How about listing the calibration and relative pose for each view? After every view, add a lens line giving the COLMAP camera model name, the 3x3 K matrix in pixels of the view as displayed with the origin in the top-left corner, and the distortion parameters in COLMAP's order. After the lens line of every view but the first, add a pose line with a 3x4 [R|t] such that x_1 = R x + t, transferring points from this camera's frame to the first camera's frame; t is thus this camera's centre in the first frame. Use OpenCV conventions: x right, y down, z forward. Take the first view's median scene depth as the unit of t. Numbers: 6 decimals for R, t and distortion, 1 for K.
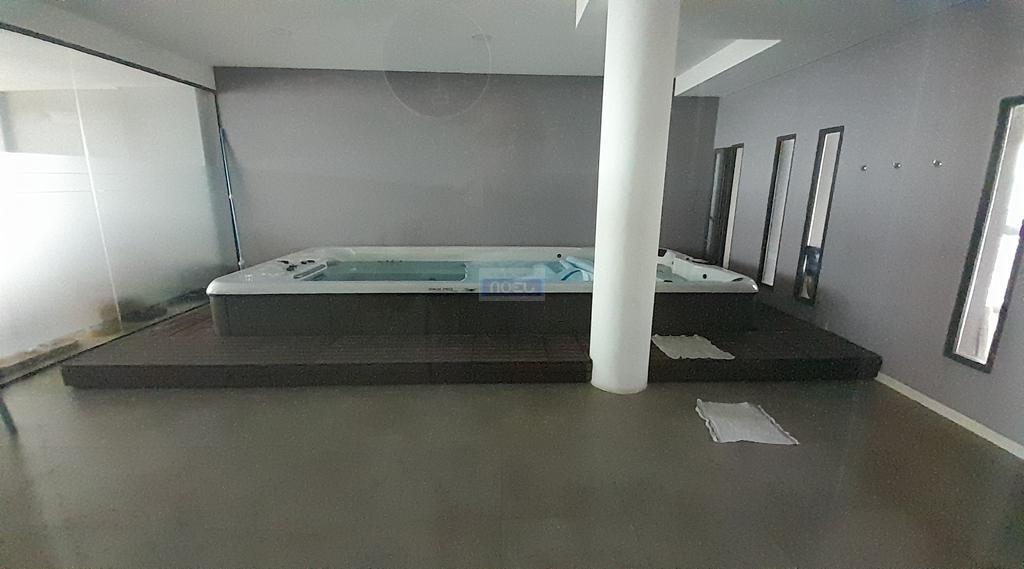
lens RADIAL K [[407.8, 0, 521.8], [0, 407.8, 277.2], [0, 0, 1]] dist [0.016883, -0.016249]
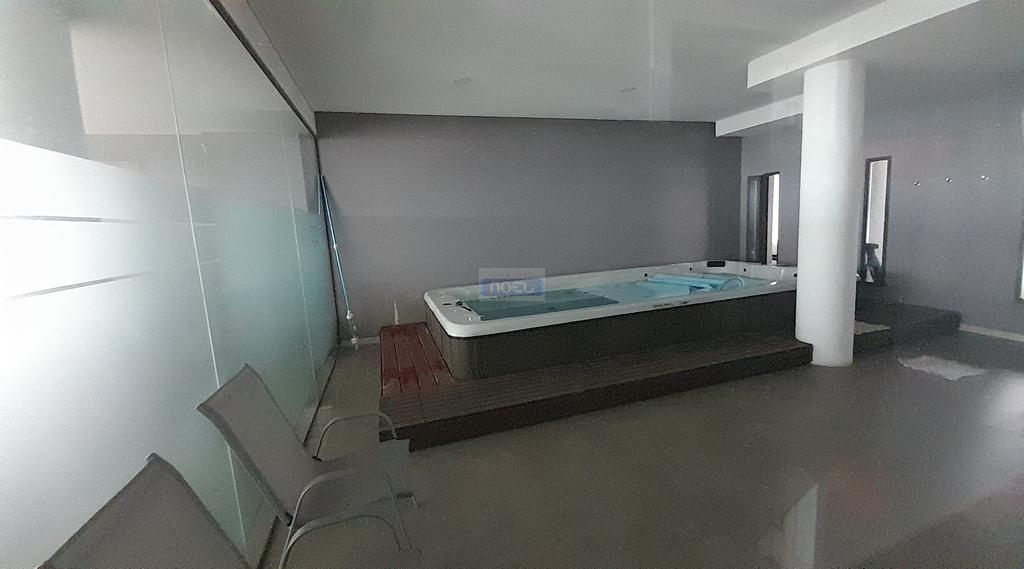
lens RADIAL K [[407.8, 0, 521.8], [0, 407.8, 277.2], [0, 0, 1]] dist [0.016883, -0.016249]
pose [[0.959421, -0.100261, 0.263550, -0.733156], [0.122998, 0.989850, -0.071196, -0.011498], [-0.253737, 0.100723, 0.962015, 0.011346]]
